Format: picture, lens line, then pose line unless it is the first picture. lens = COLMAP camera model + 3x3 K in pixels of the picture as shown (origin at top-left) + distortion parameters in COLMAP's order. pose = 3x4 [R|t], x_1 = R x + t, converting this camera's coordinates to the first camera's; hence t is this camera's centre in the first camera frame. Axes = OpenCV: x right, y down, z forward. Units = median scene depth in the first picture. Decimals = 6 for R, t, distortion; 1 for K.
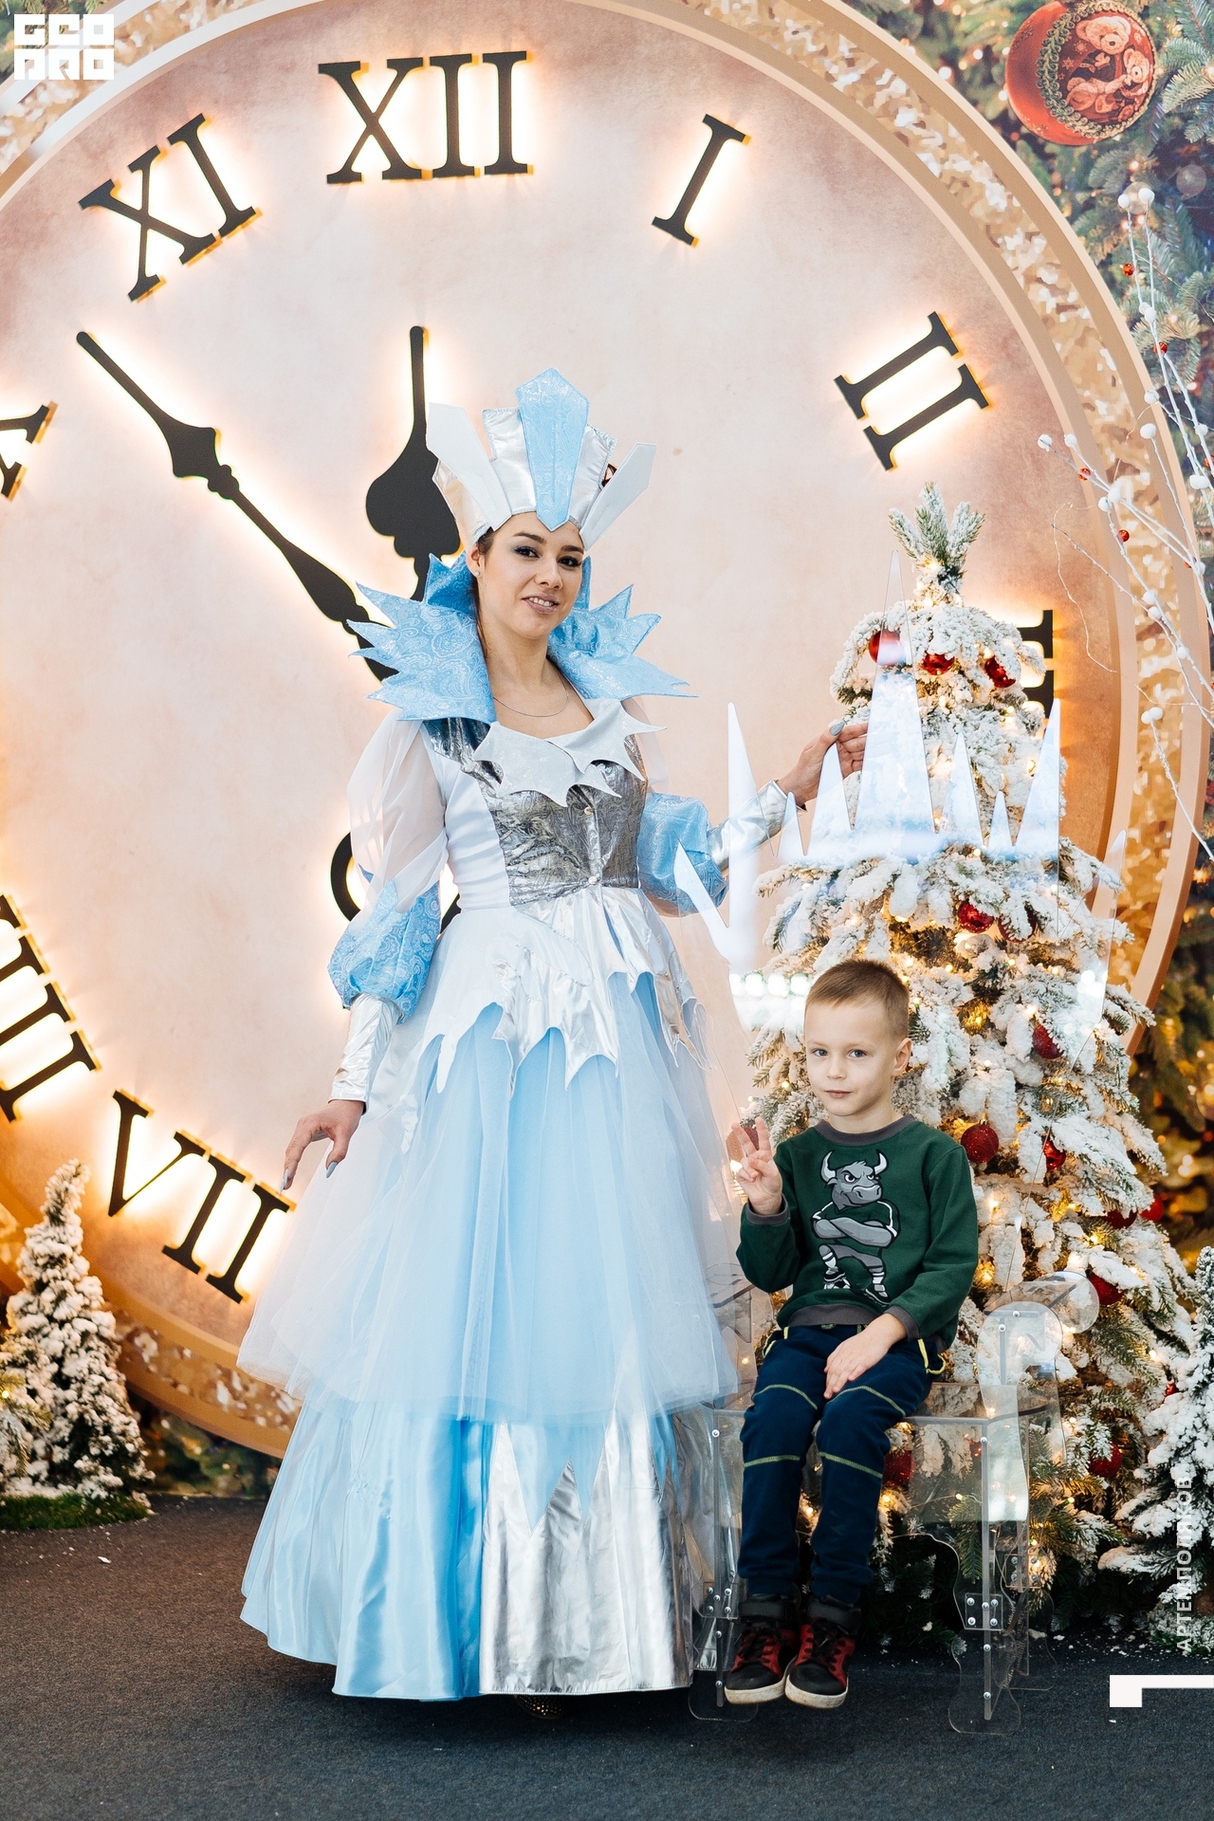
lens RADIAL K [[4753.6, 0, 630.3], [0, 4753.6, 1045.5], [0, 0, 1]] dist [-0.010955, 0.000000]
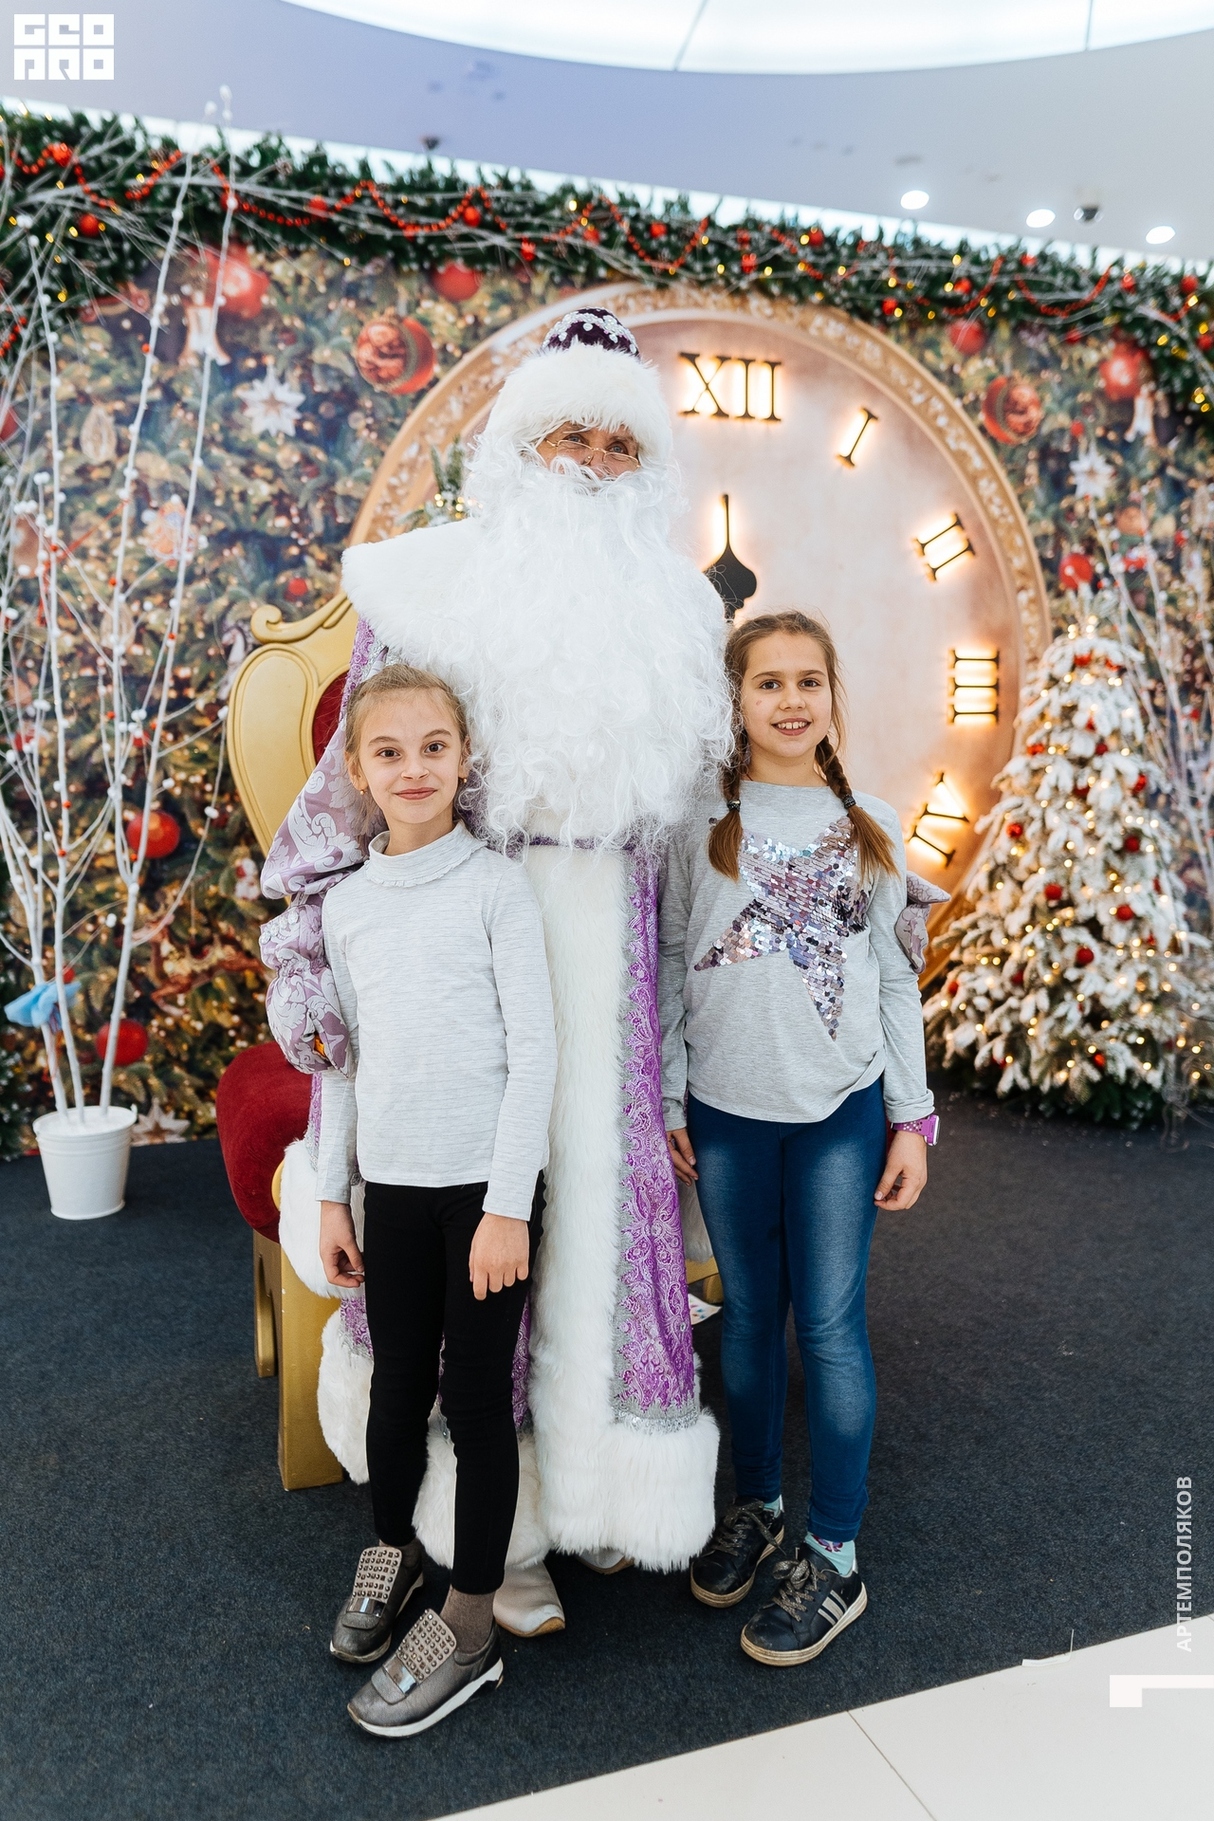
lens RADIAL K [[1330.2, 0, 545.7], [0, 1330.2, 831.1], [0, 0, 1]] dist [-0.002529, 0.005199]
pose [[0.766694, -0.036206, 0.640991, -0.478668], [0.041486, 0.999116, 0.006812, -0.018247], [-0.640671, 0.021369, 0.767518, 0.647756]]
